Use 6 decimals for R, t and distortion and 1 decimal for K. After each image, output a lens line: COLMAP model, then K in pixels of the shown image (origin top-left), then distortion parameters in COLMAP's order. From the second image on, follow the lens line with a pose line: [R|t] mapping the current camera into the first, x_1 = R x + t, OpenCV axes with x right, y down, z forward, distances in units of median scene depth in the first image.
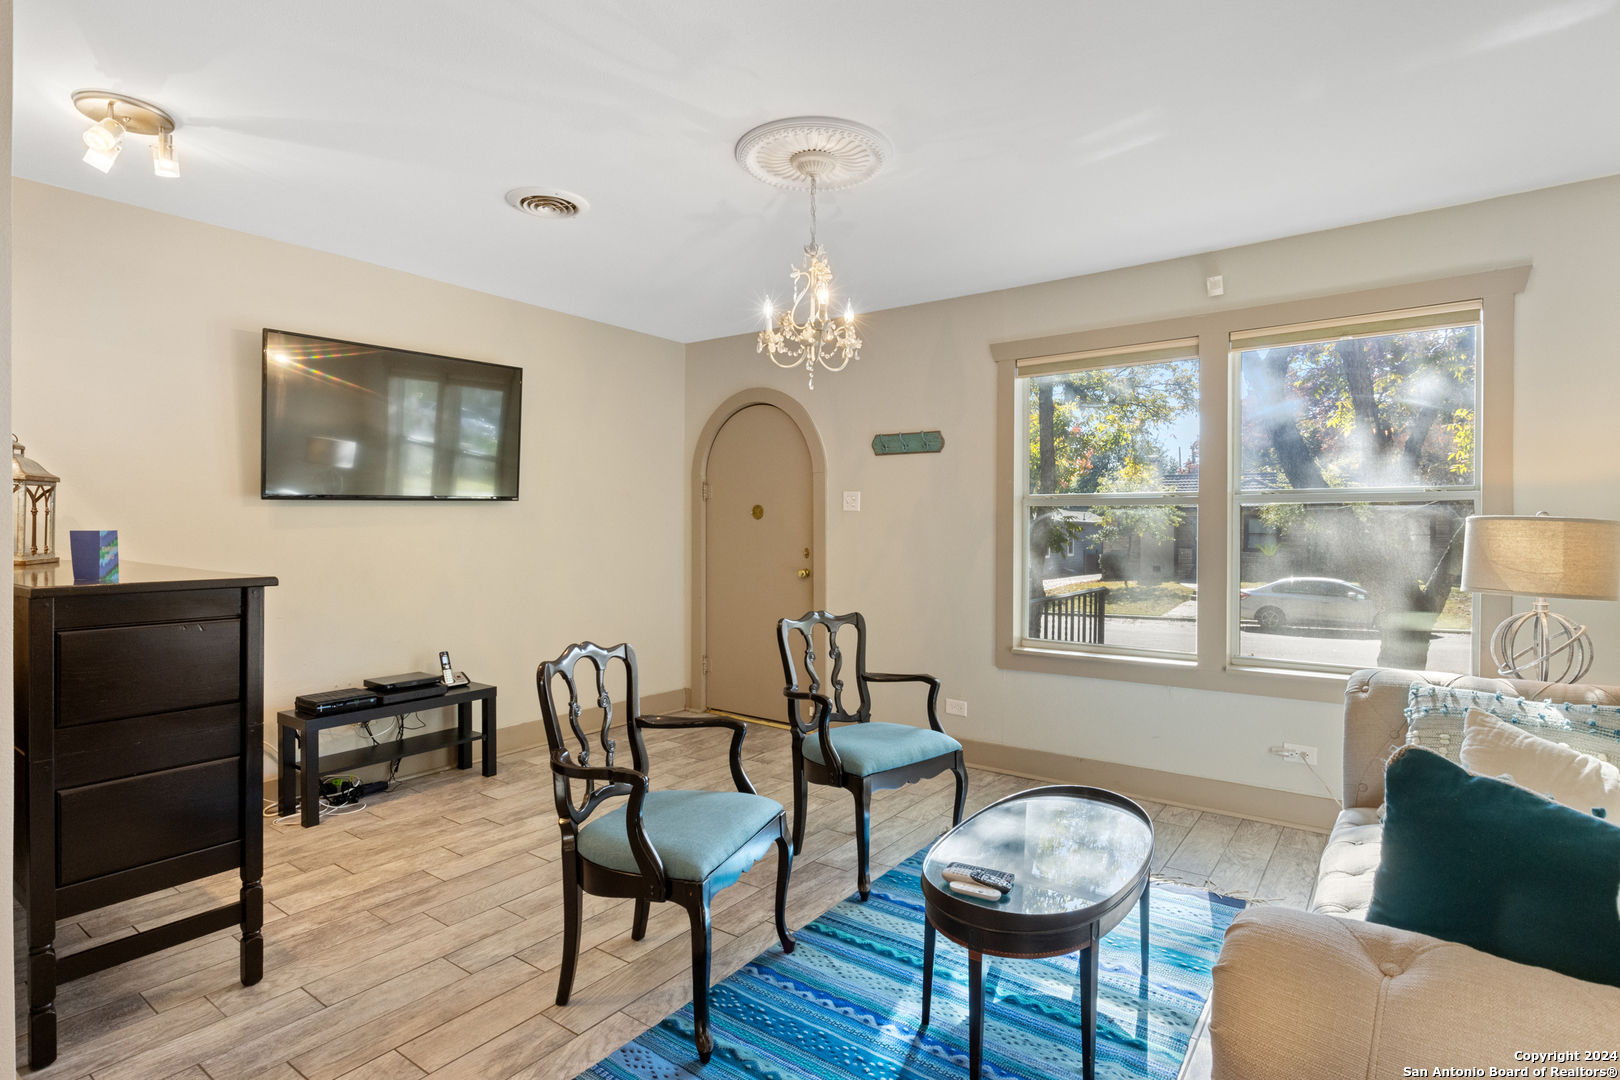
lens RADIAL K [[810.1, 0, 807.8], [0, 810.1, 531.4], [0, 0, 1]] dist [-0.002955, 0.000242]
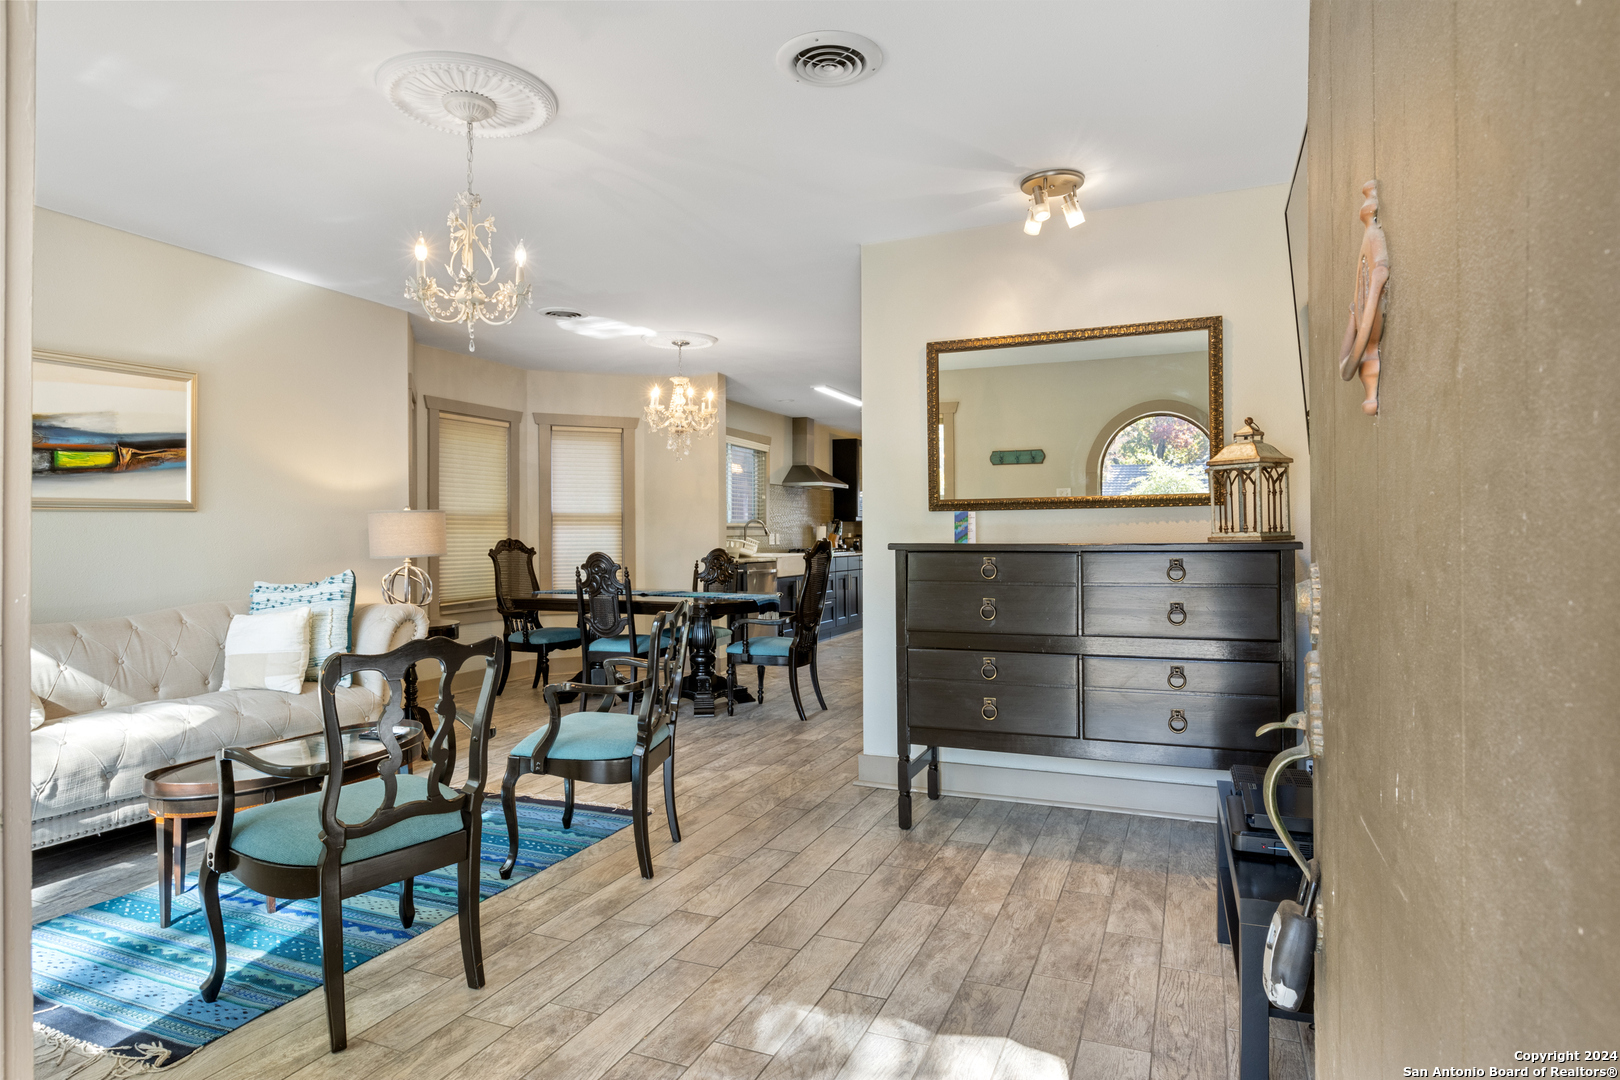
lens RADIAL K [[896.1, 0, 825.2], [0, 896.1, 532.9], [0, 0, 1]] dist [-0.001423, -0.000043]
pose [[-0.967421, 0.002904, -0.253156, -0.114671], [0.001266, 0.999977, 0.006635, 0.016489], [0.253170, 0.006098, -0.967403, 1.932665]]
